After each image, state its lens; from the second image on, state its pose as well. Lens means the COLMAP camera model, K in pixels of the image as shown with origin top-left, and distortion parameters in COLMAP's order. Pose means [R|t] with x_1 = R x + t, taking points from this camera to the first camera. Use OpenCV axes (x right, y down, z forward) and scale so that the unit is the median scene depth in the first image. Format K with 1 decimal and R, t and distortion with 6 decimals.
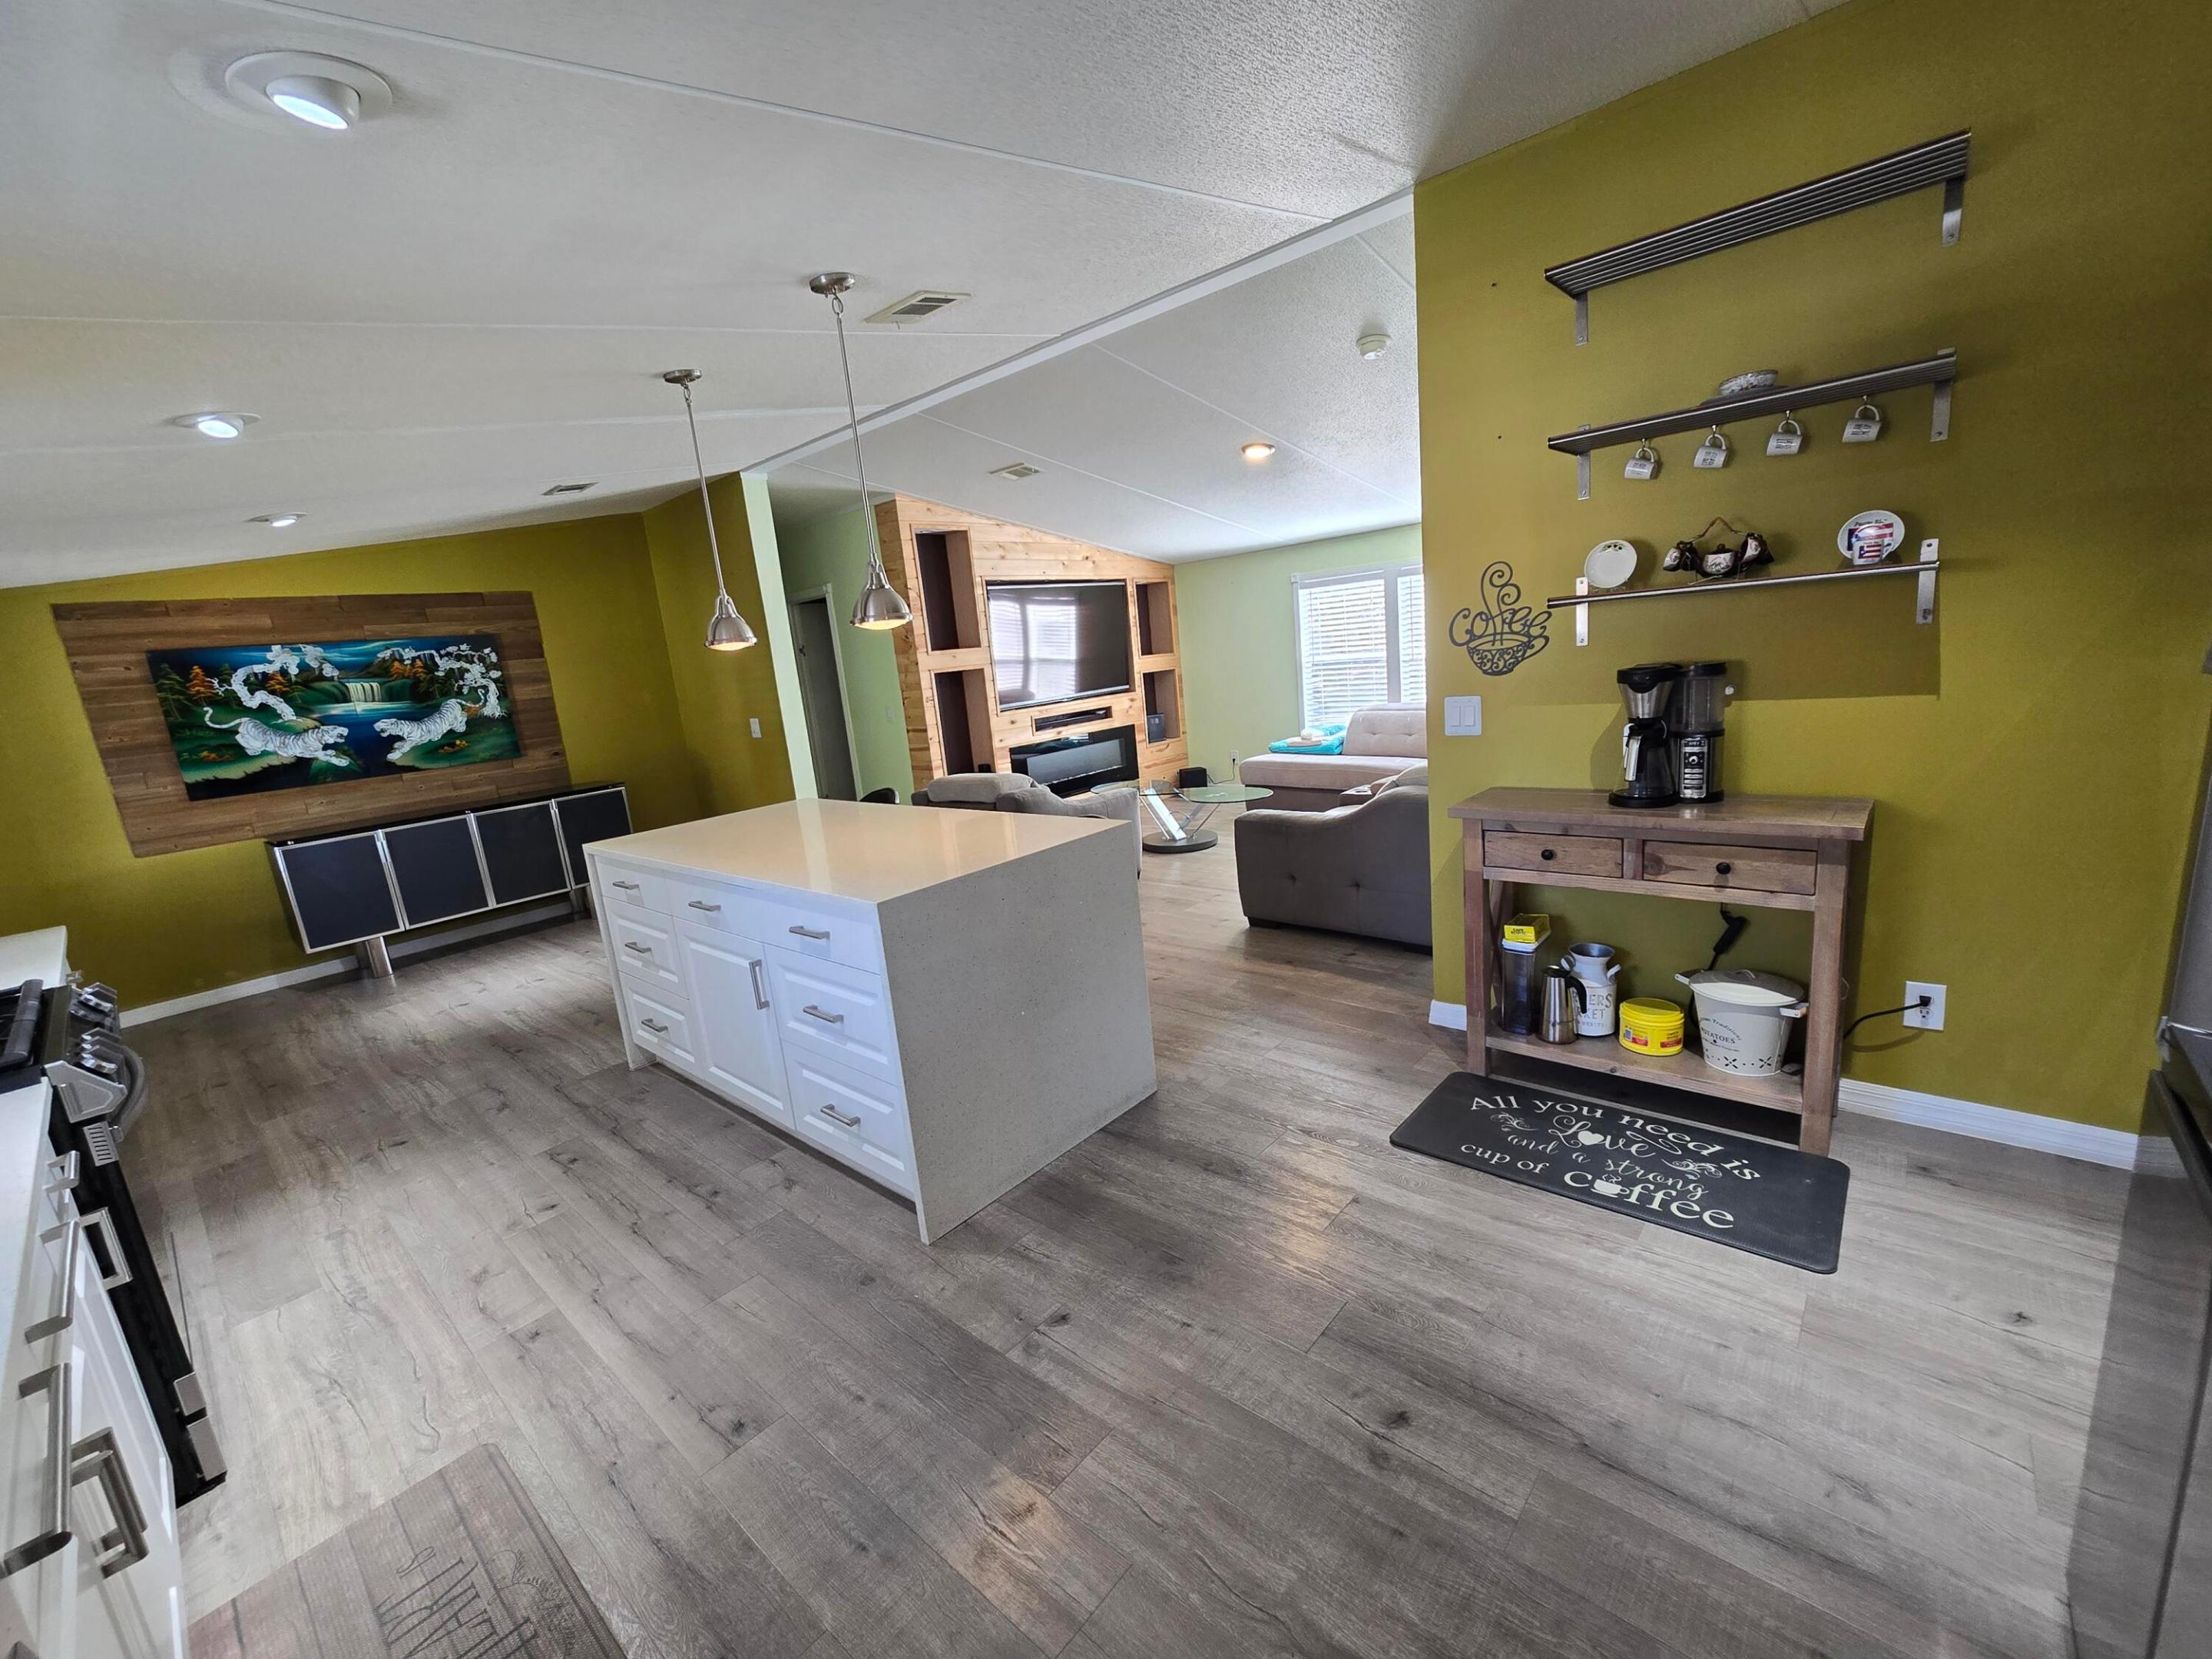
lens RADIAL K [[897.7, 0, 1102.5], [0, 897.7, 838.7], [0, 0, 1]] dist [-0.005611, -0.000125]
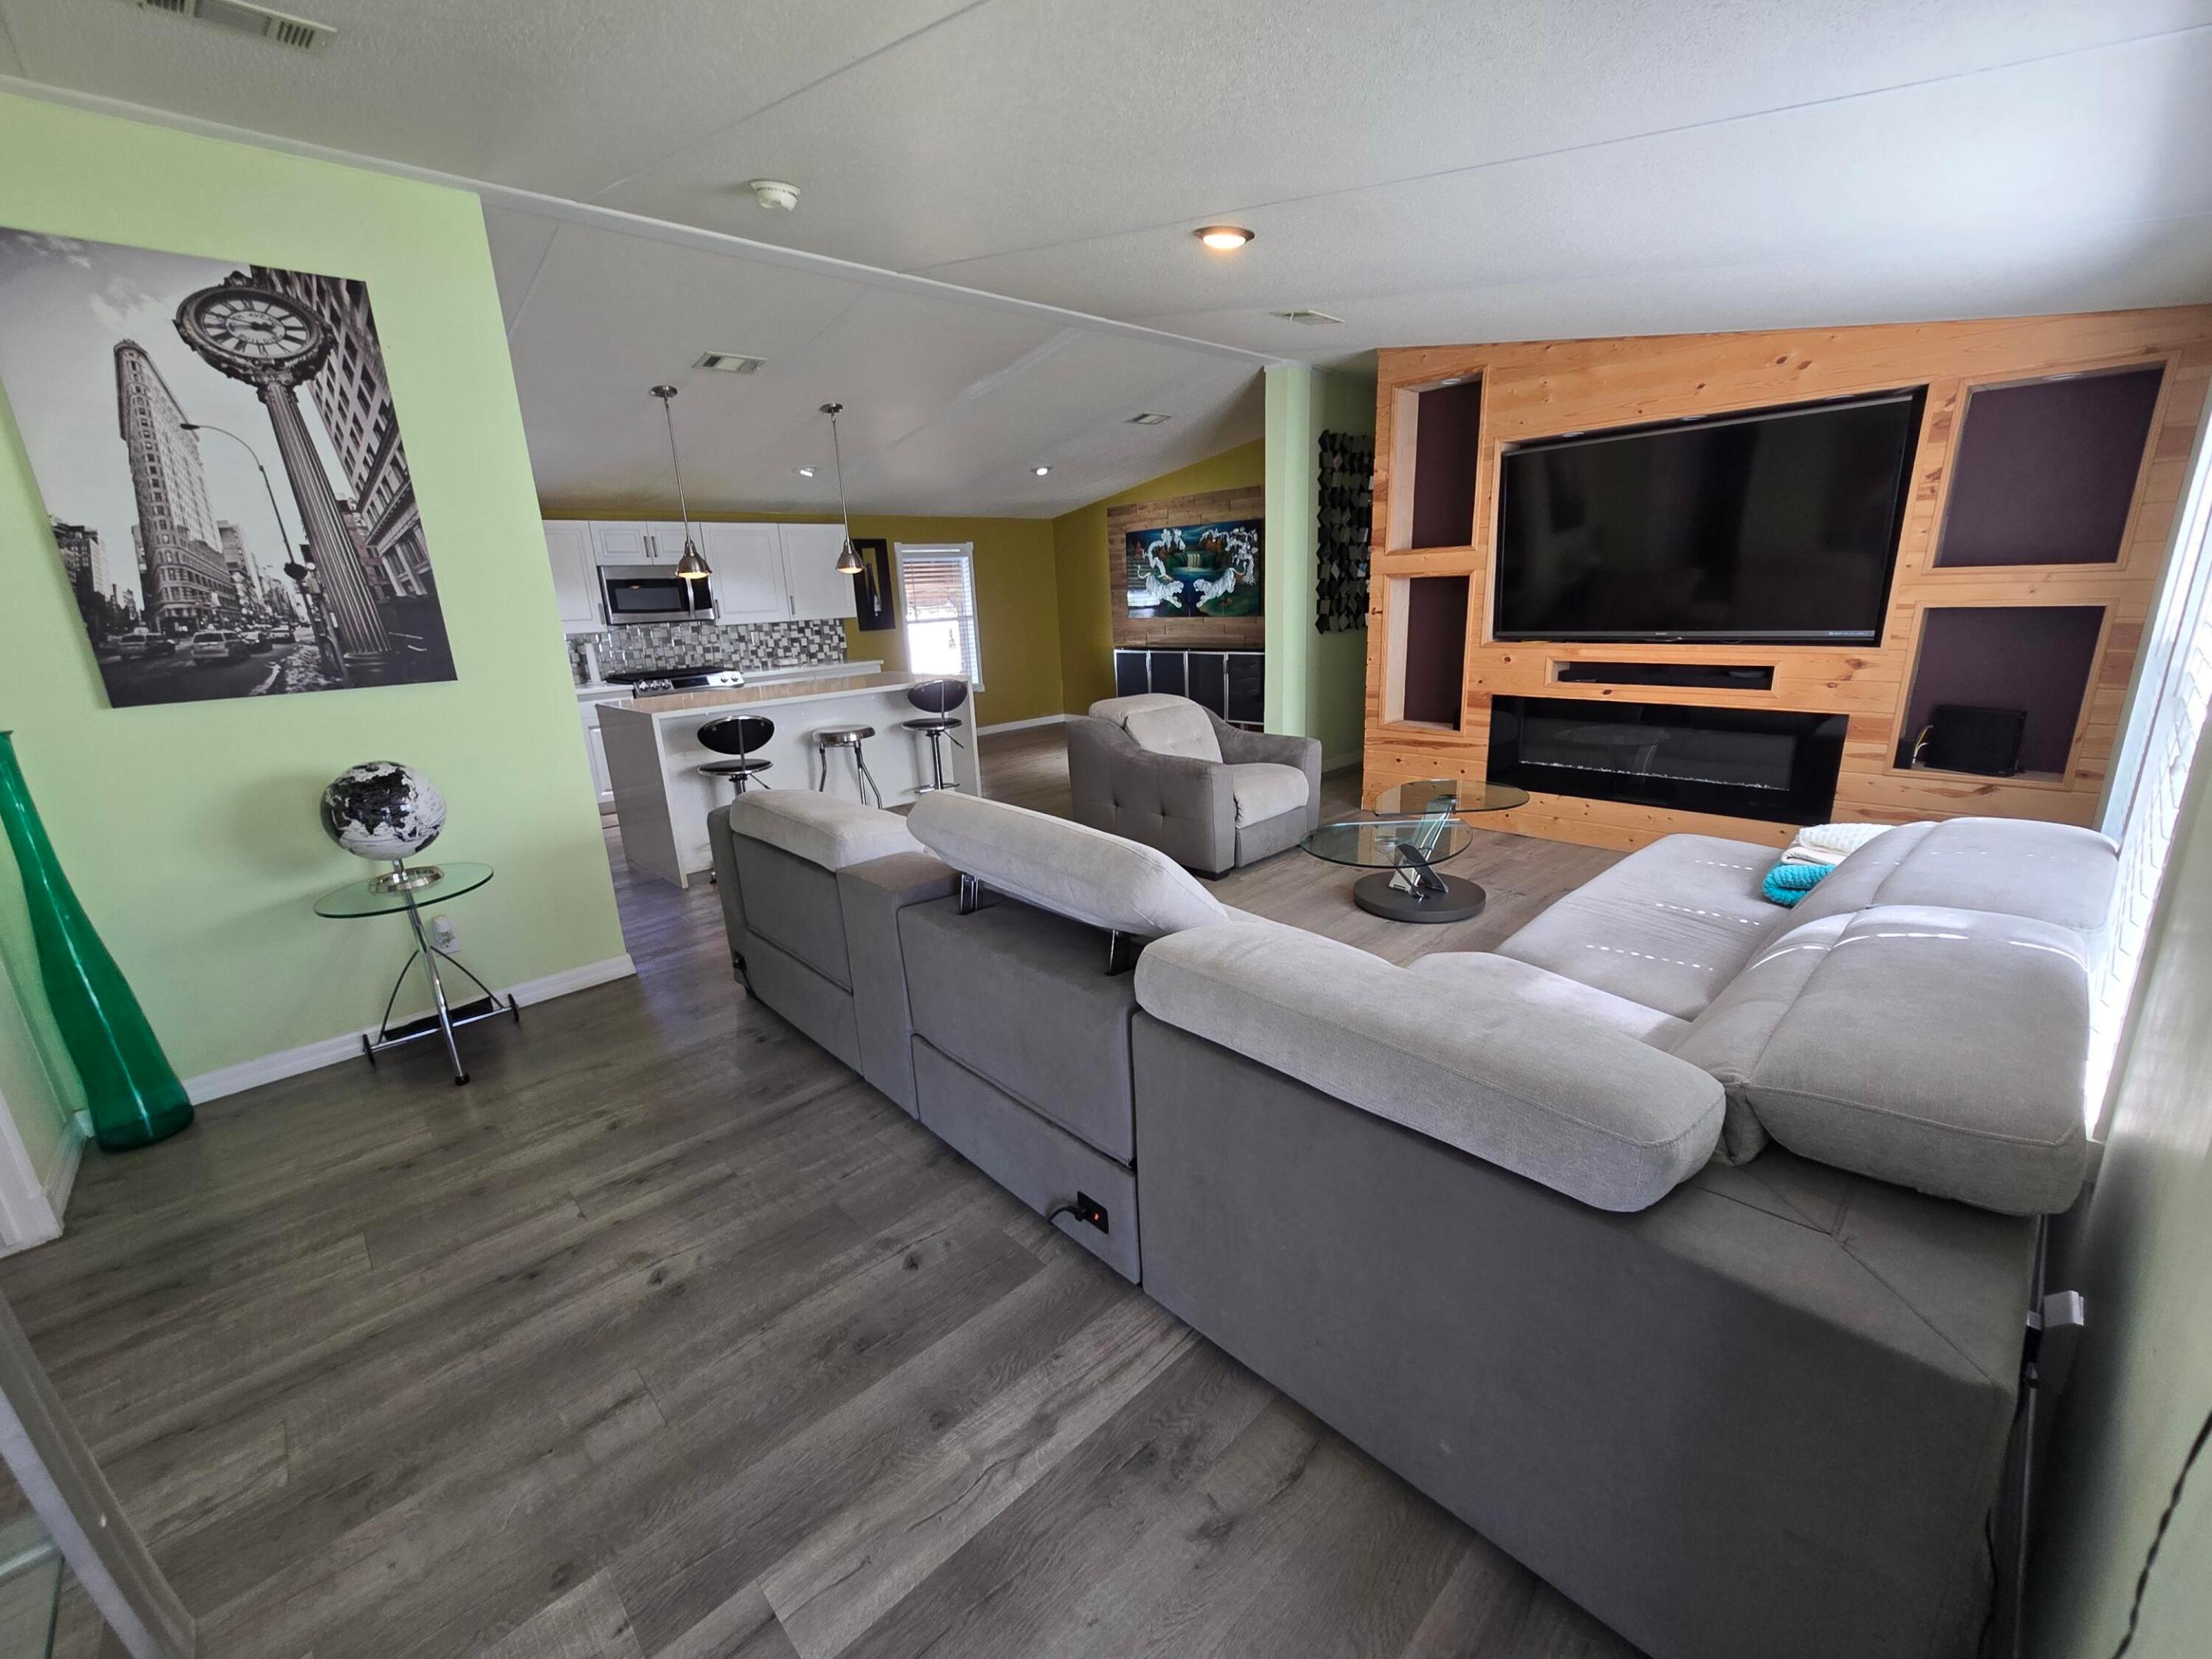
lens RADIAL K [[897.7, 0, 1102.5], [0, 897.7, 838.7], [0, 0, 1]] dist [-0.005611, -0.000125]
pose [[-0.071006, 0.361944, -0.929492, 0.873864], [-0.156996, 0.916174, 0.368751, -0.300271], [0.985043, 0.172110, -0.008230, 1.049516]]
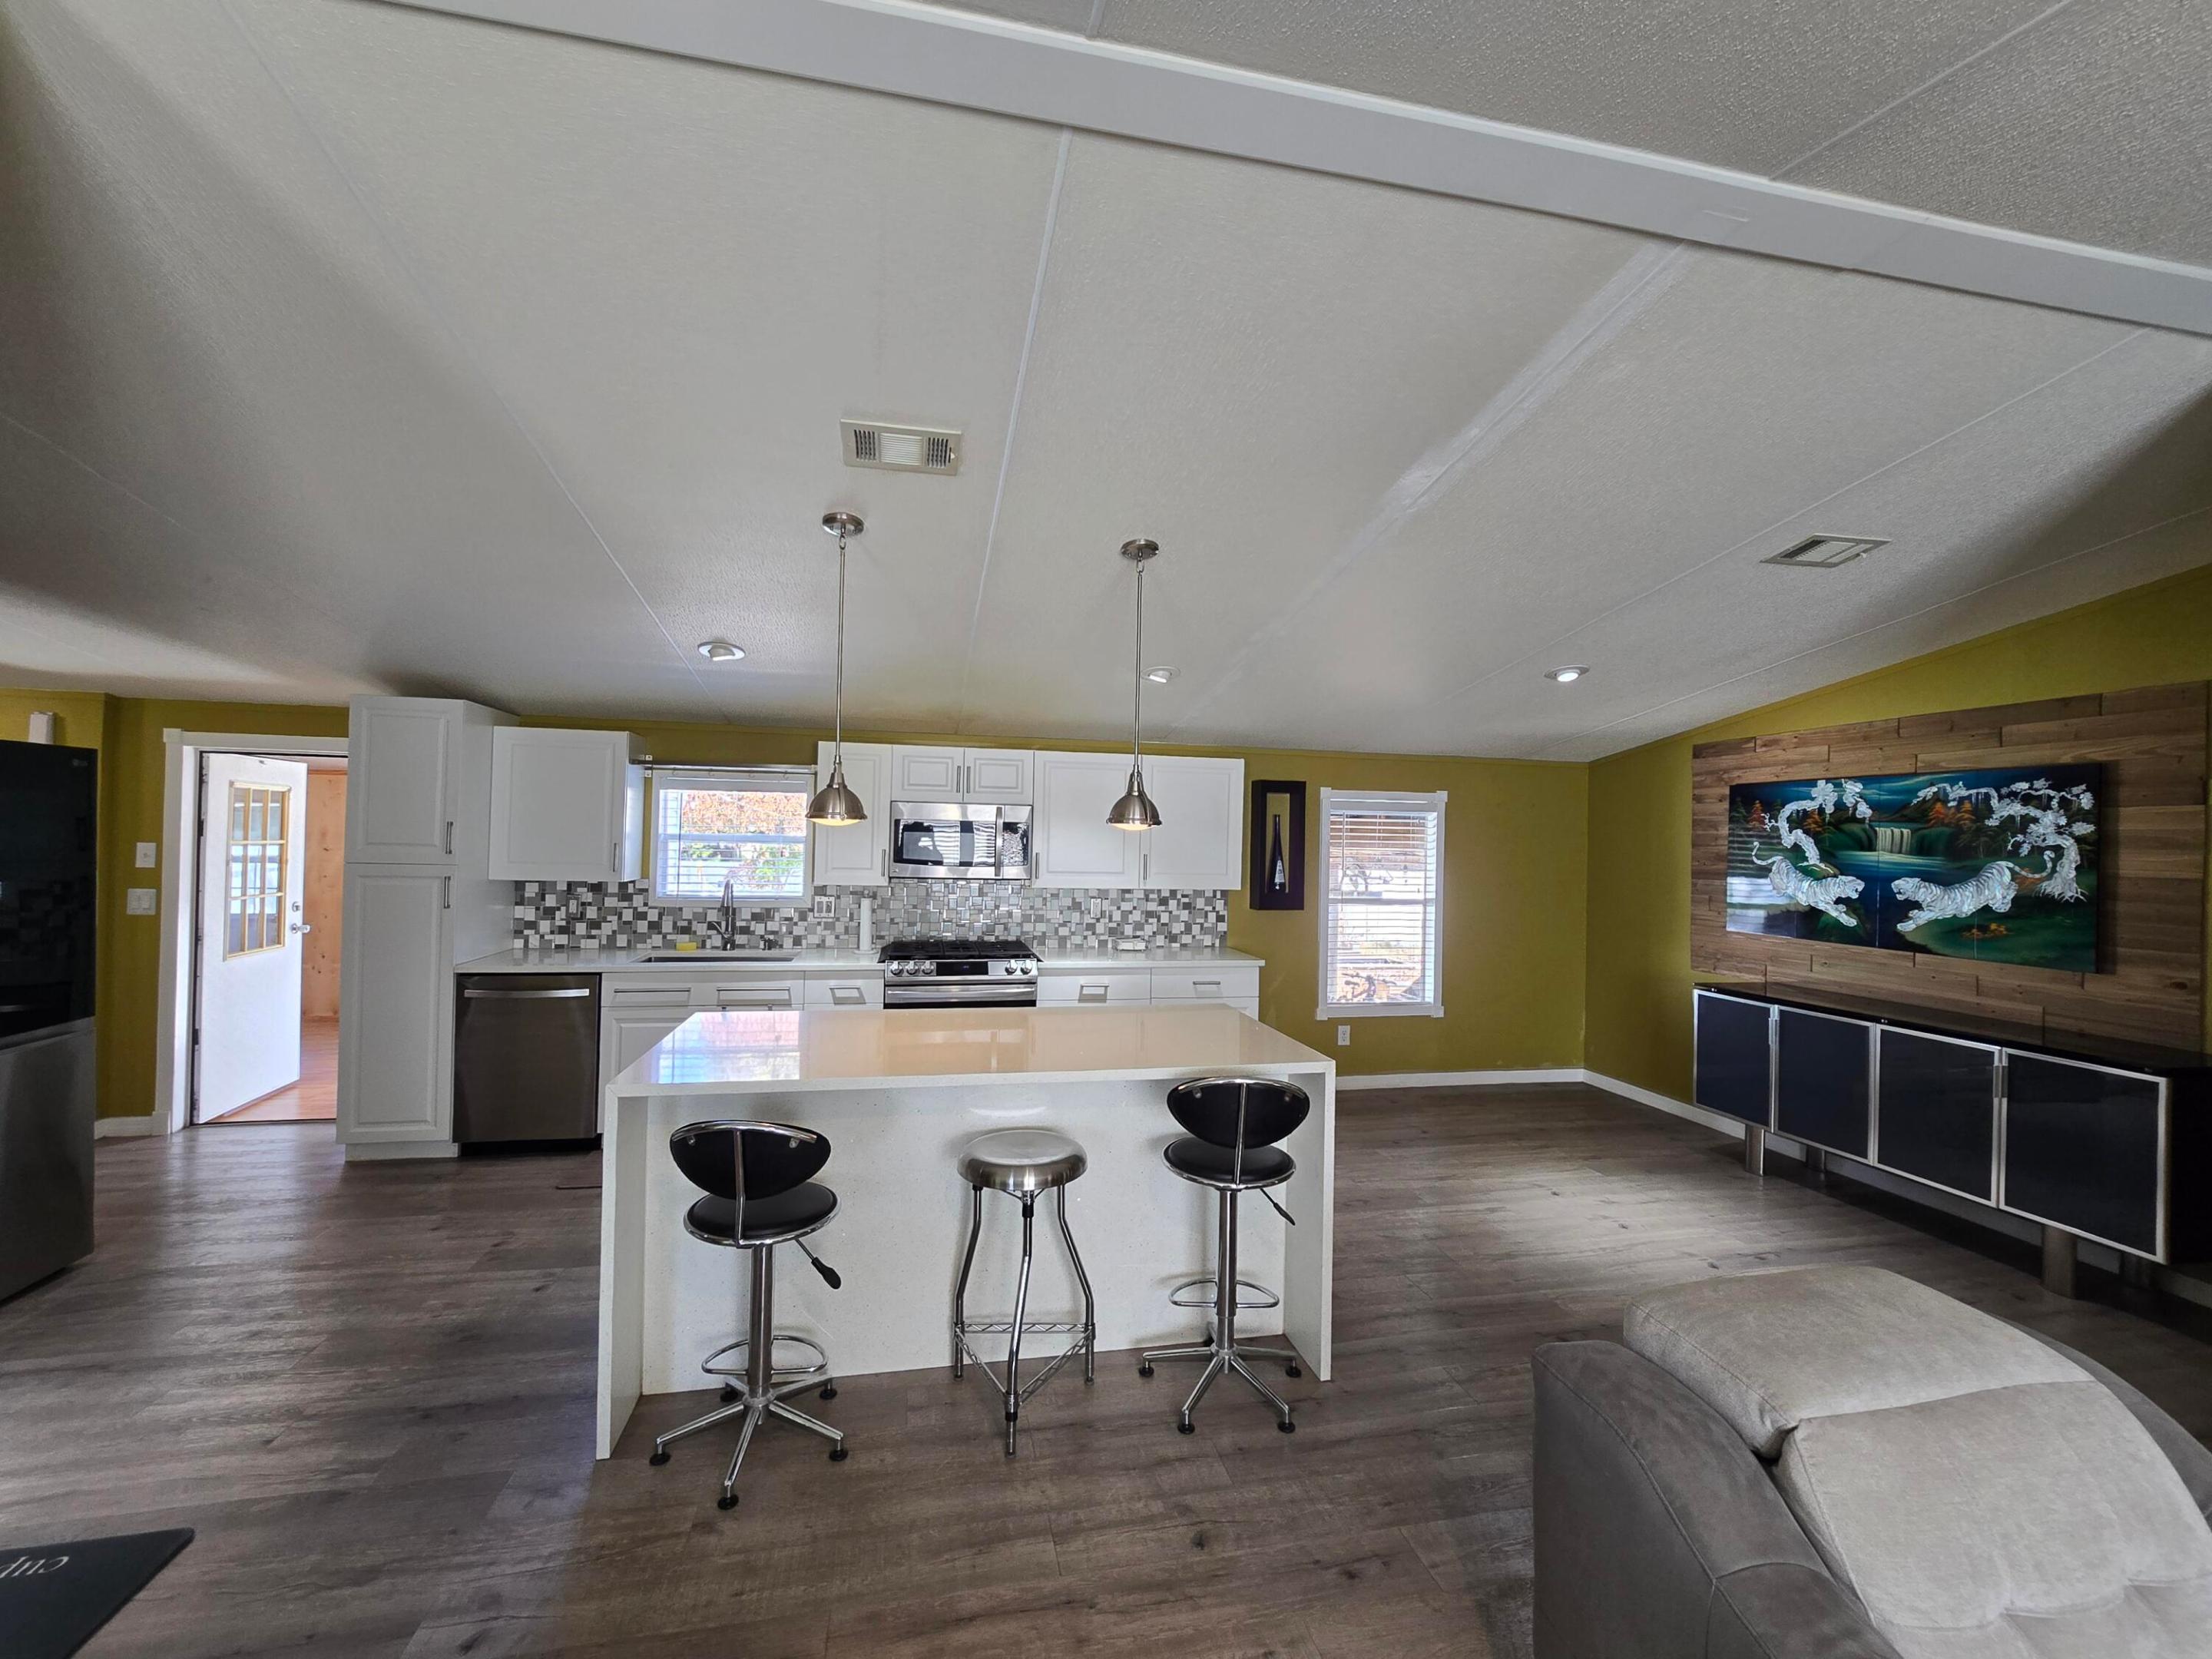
lens RADIAL K [[897.7, 0, 1102.5], [0, 897.7, 838.7], [0, 0, 1]] dist [-0.005611, -0.000125]
pose [[-0.591888, 0.081479, -0.801892, 0.216954], [-0.133115, 0.971335, 0.196950, -0.252135], [0.794952, 0.223316, -0.564075, 0.995356]]
